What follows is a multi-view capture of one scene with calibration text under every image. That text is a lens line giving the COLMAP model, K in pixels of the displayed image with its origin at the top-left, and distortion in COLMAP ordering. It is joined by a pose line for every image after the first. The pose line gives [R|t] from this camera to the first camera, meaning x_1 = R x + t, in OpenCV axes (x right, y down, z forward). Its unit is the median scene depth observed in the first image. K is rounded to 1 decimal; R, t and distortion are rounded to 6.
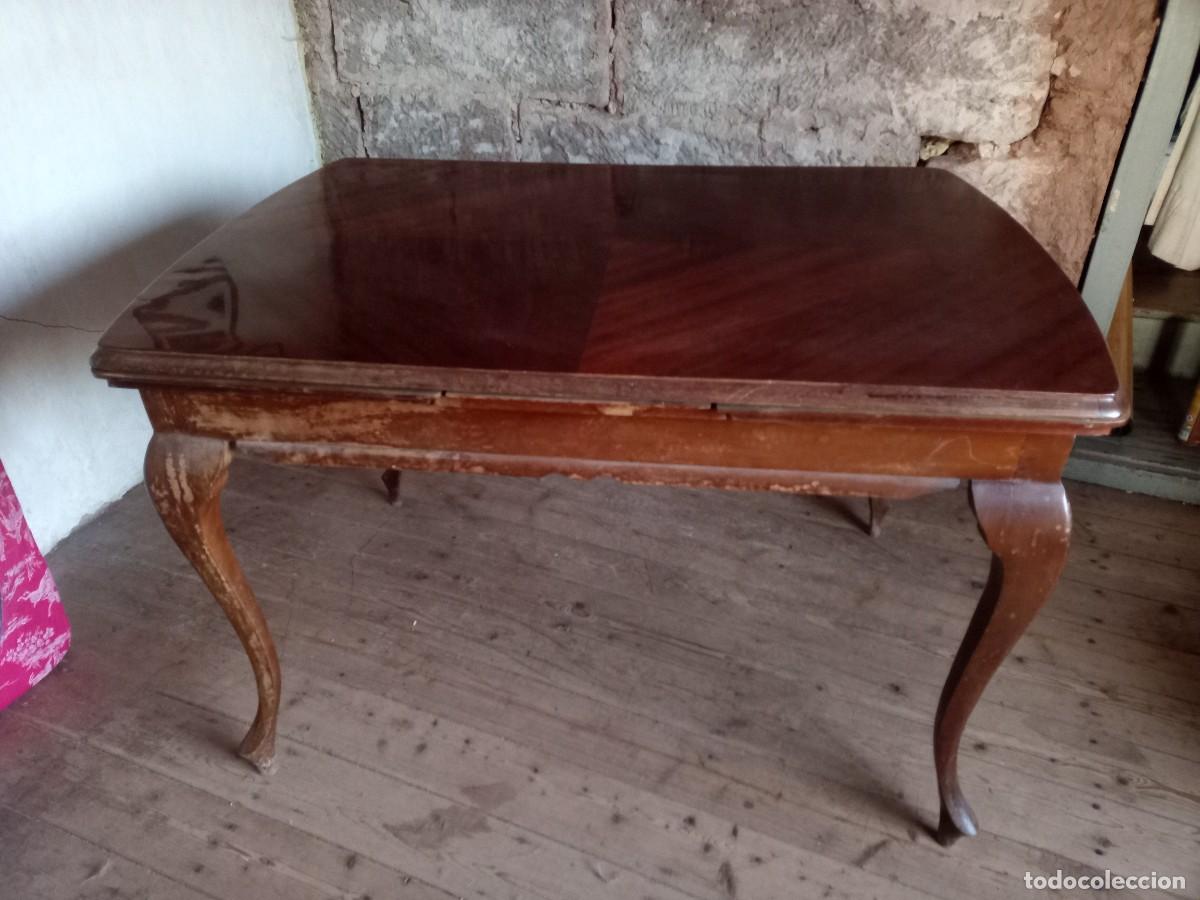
lens RADIAL K [[920.2, 0, 584.0], [0, 920.2, 444.2], [0, 0, 1]] dist [0.039972, -0.050300]
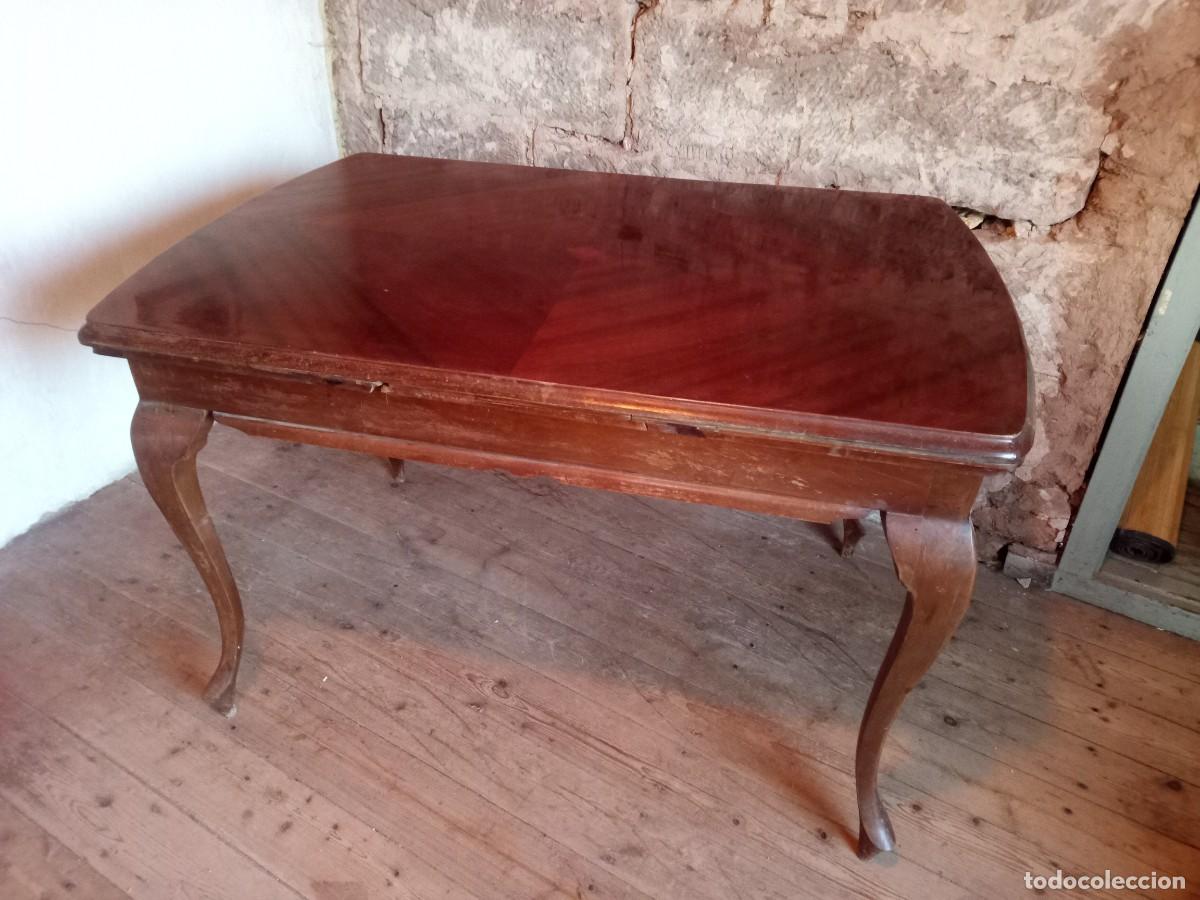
lens RADIAL K [[920.2, 0, 588.0], [0, 920.2, 445.5], [0, 0, 1]] dist [0.039972, -0.050300]
pose [[0.988331, 0.112374, -0.102829, 0.139182], [-0.112383, 0.993648, 0.005721, -0.071717], [0.102819, 0.005902, 0.994683, 0.081979]]
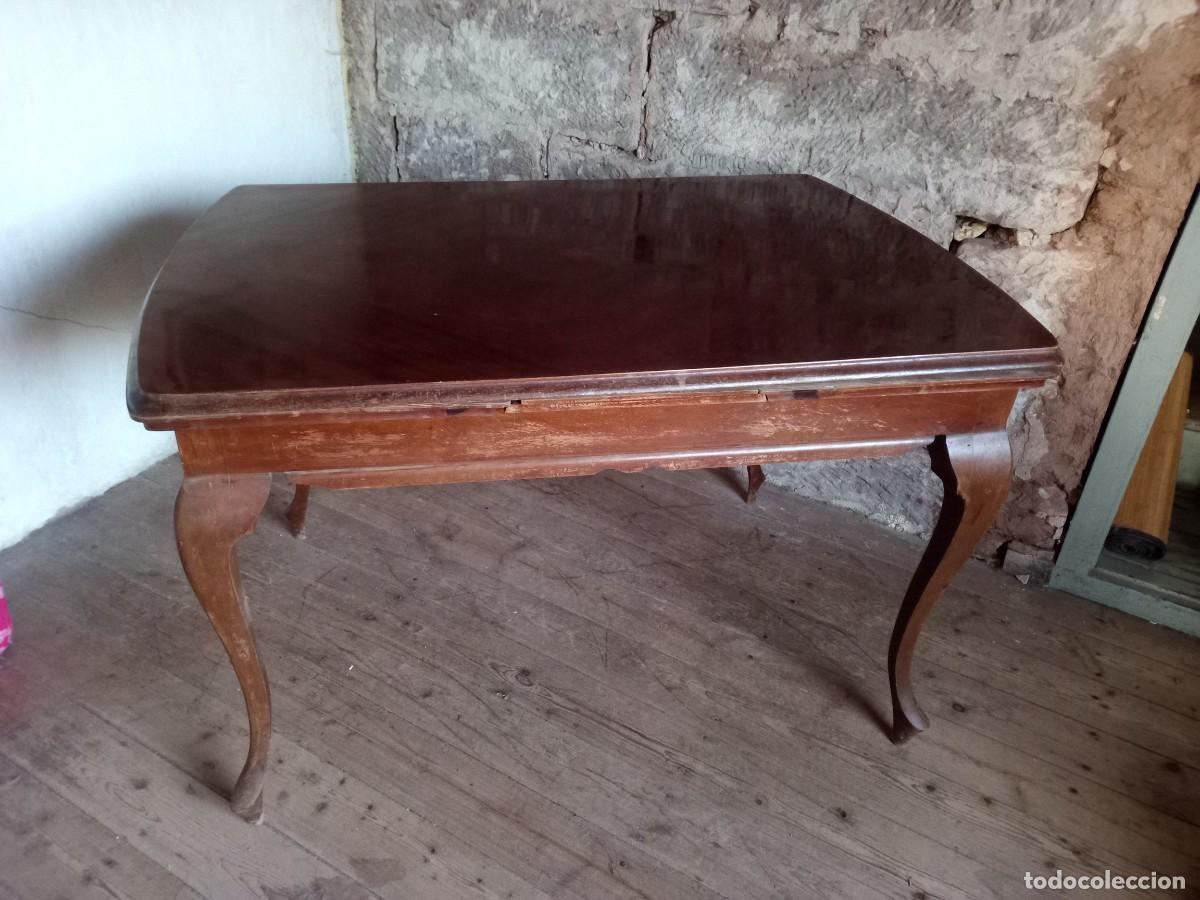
lens RADIAL K [[920.2, 0, 587.4], [0, 920.2, 446.6], [0, 0, 1]] dist [0.039972, -0.050300]
pose [[0.990183, 0.117709, -0.075379, 0.096160], [-0.119245, 0.992733, -0.016188, -0.043526], [0.072926, 0.025017, 0.997024, 0.051350]]
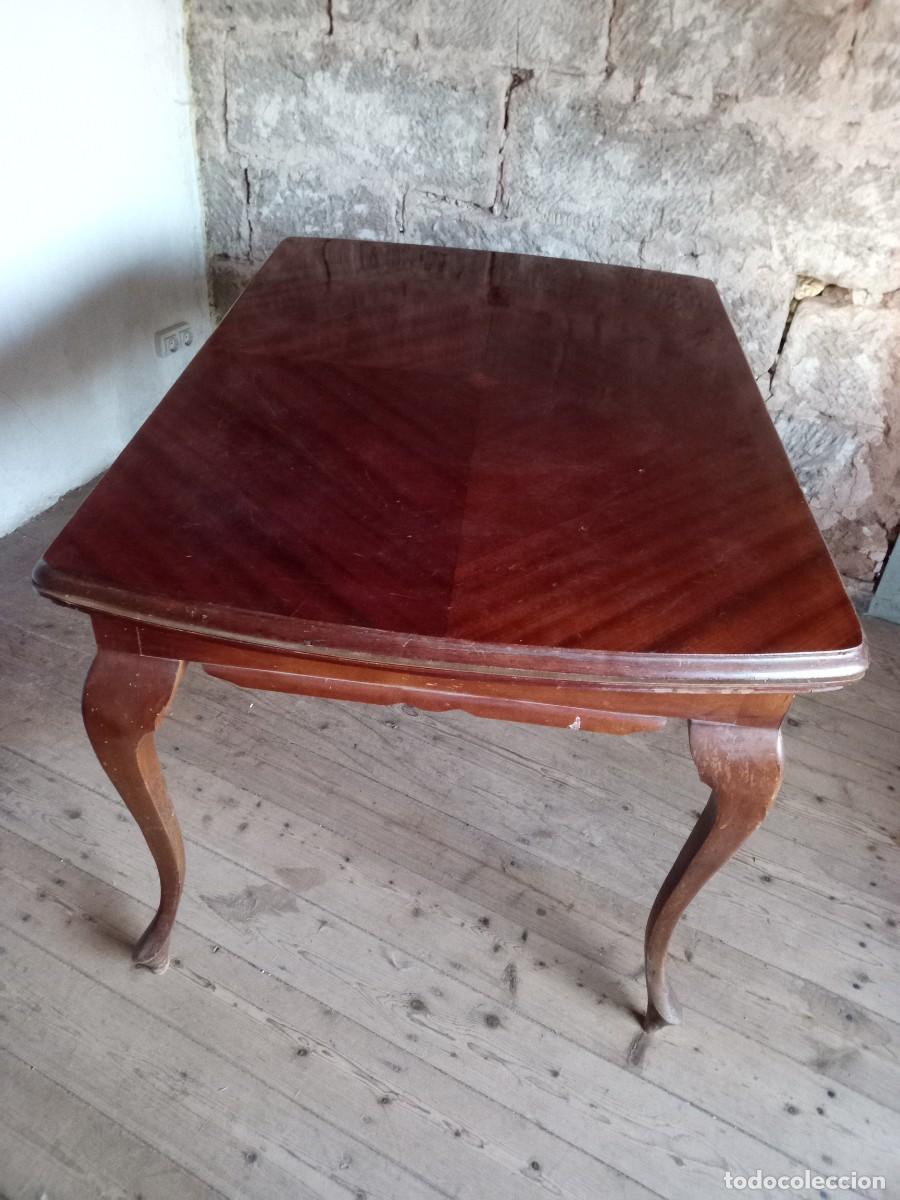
lens RADIAL K [[920.2, 0, 453.3], [0, 920.2, 581.5], [0, 0, 1]] dist [0.039972, -0.050300]
pose [[0.994913, 0.100712, -0.002201, 0.030171], [-0.100224, 0.991819, 0.079053, -0.047217], [0.010144, -0.078431, 0.996868, -0.027935]]
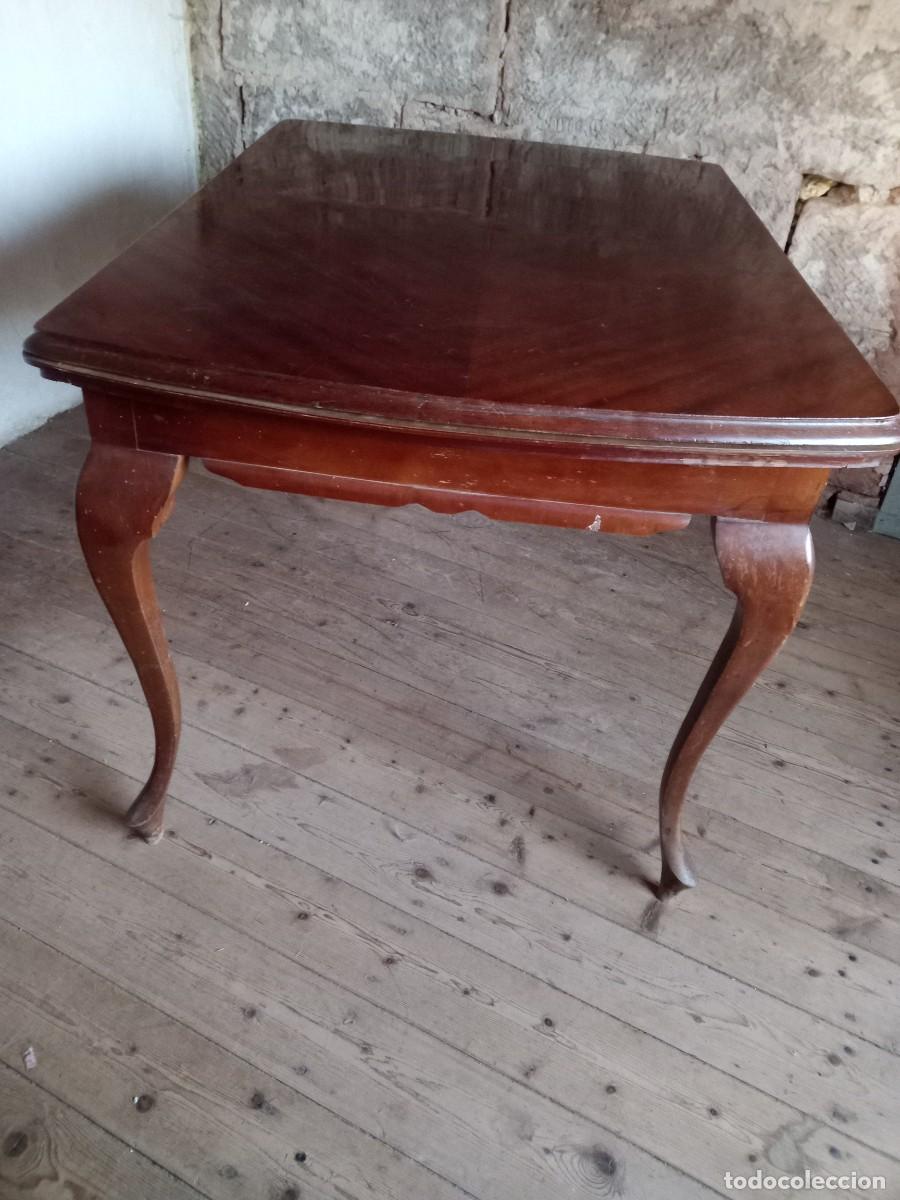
lens RADIAL K [[920.2, 0, 451.9], [0, 920.2, 582.5], [0, 0, 1]] dist [0.039972, -0.050300]
pose [[0.994762, 0.101793, 0.009311, 0.027277], [-0.102178, 0.992783, 0.062782, 0.077553], [-0.002853, -0.063404, 0.997984, -0.012403]]
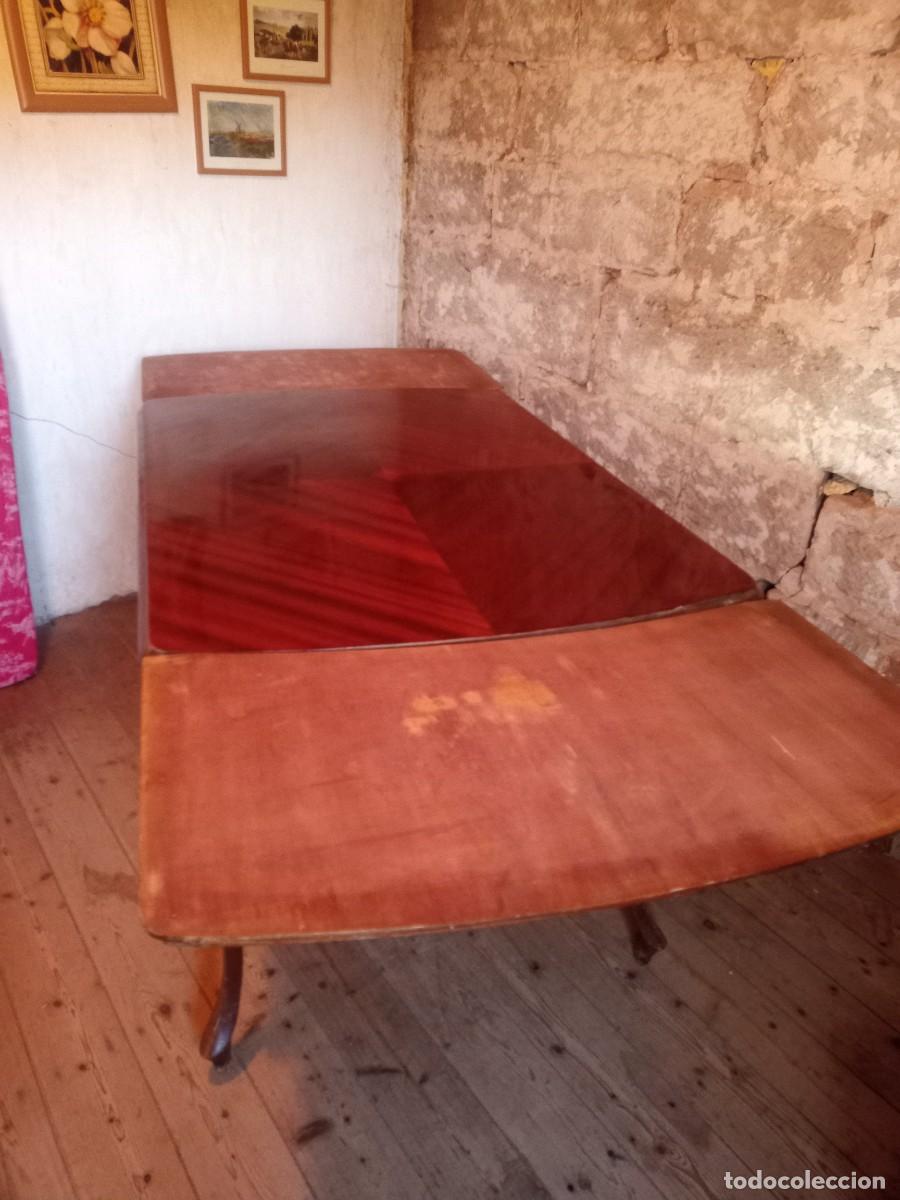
lens RADIAL K [[920.2, 0, 452.3], [0, 920.2, 577.3], [0, 0, 1]] dist [0.039972, -0.050300]
pose [[0.862136, 0.279898, -0.422349, 0.478895], [-0.324951, 0.945005, -0.037050, -0.062165], [0.388751, 0.169185, 0.905676, -0.024662]]
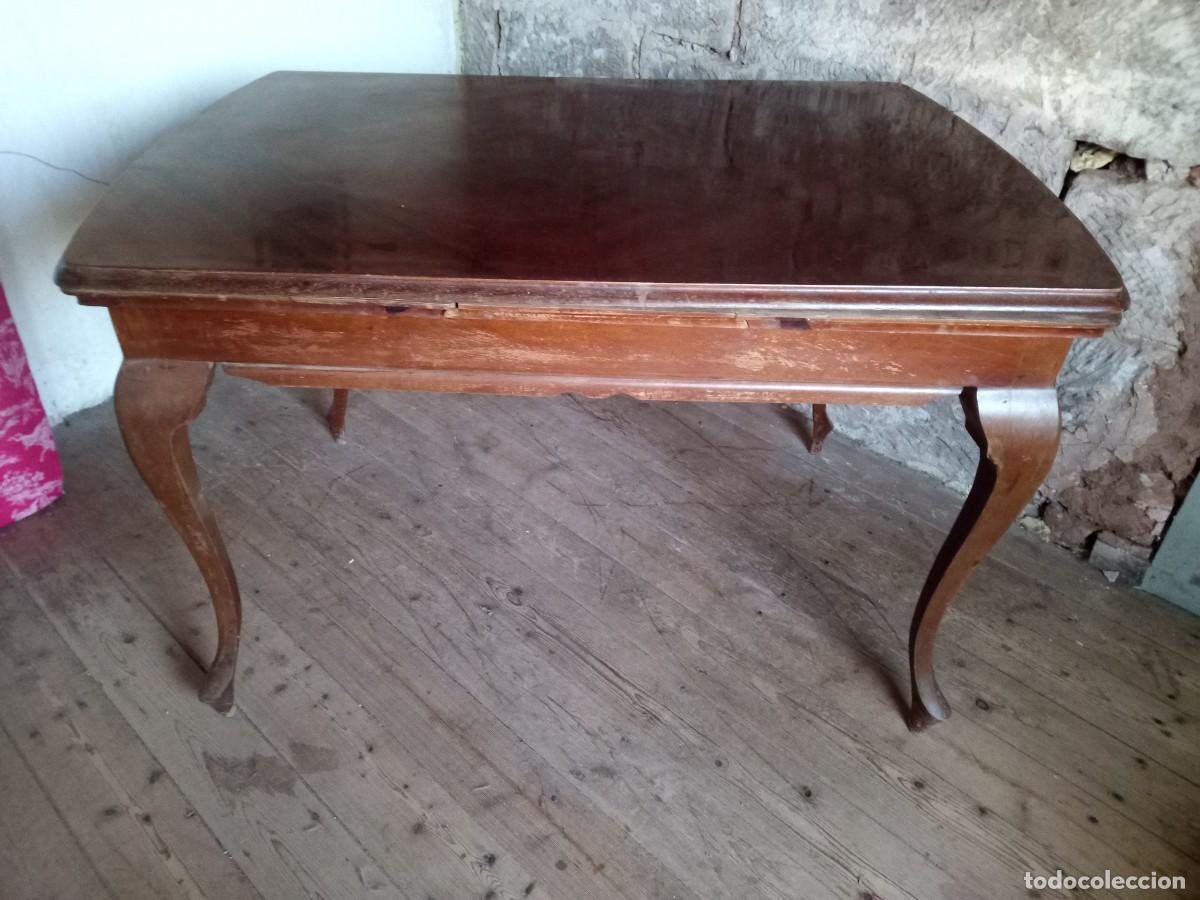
lens RADIAL K [[920.2, 0, 587.5], [0, 920.2, 447.7], [0, 0, 1]] dist [0.039972, -0.050300]
pose [[0.937056, 0.240289, -0.253351, 0.242900], [-0.225717, 0.970429, 0.085549, -0.054514], [0.266416, -0.022978, 0.963584, 0.127963]]
